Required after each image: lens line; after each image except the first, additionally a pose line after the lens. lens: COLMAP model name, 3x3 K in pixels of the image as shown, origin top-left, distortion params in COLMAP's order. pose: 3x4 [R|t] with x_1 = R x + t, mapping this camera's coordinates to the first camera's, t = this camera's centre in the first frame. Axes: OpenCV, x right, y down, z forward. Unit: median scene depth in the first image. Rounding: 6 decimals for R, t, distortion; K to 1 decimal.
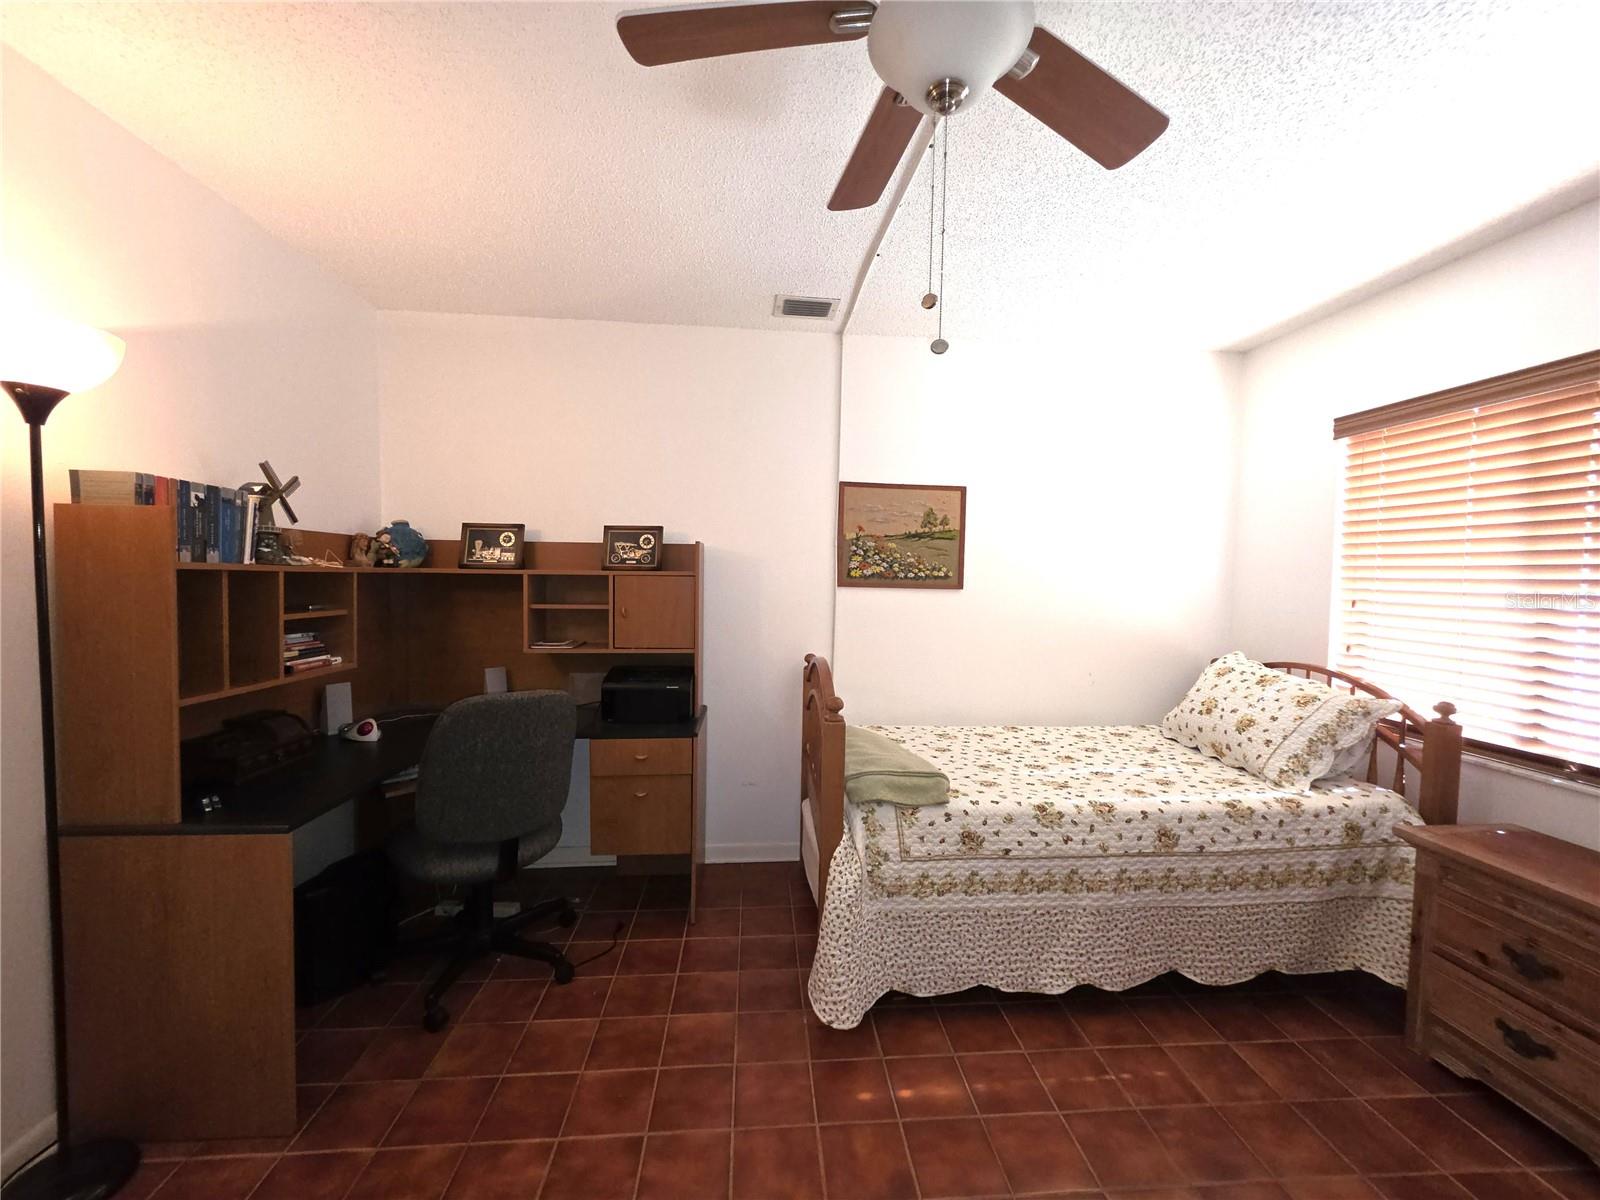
lens RADIAL K [[635.7, 0, 806.0], [0, 635.7, 605.7], [0, 0, 1]] dist [-0.000620, 0.001177]
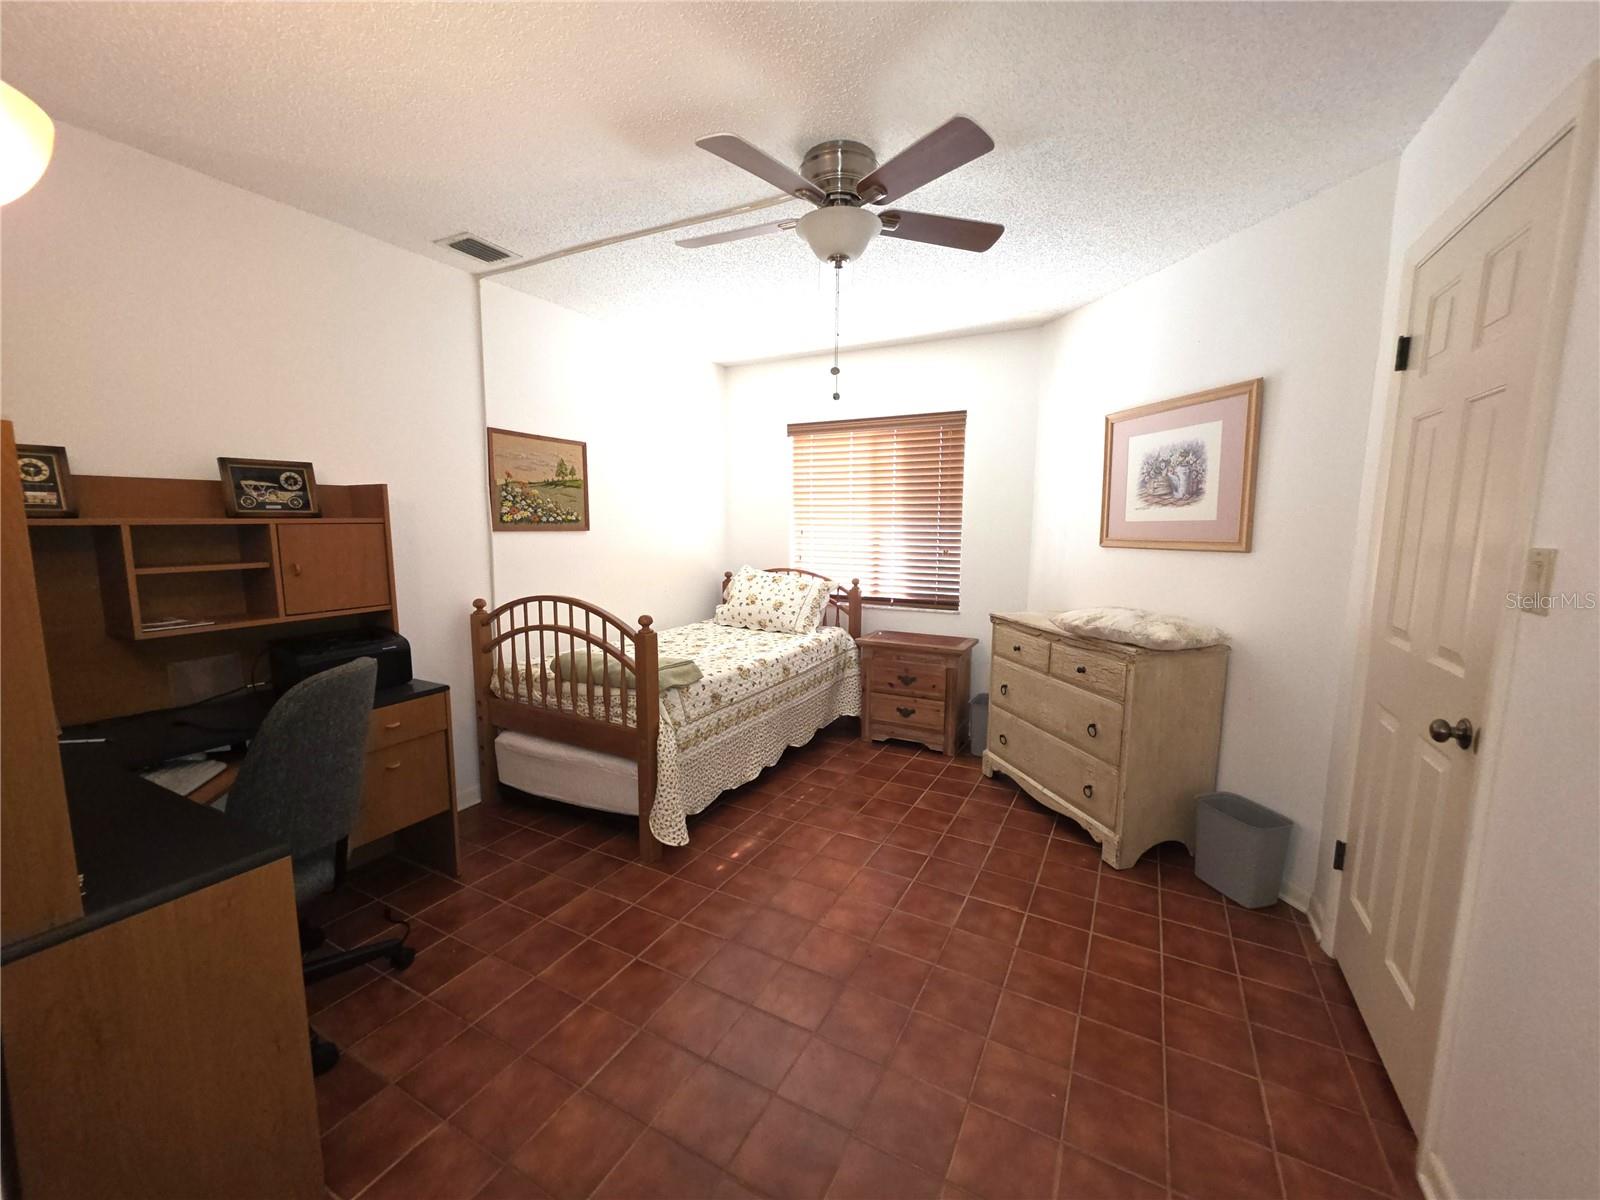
lens RADIAL K [[635.7, 0, 806.0], [0, 635.7, 605.7], [0, 0, 1]] dist [-0.000620, 0.001177]
pose [[0.540461, -0.125457, 0.831963, -0.752033], [0.047121, 0.991782, 0.118946, -0.012417], [-0.840049, -0.025082, 0.541931, 0.019462]]
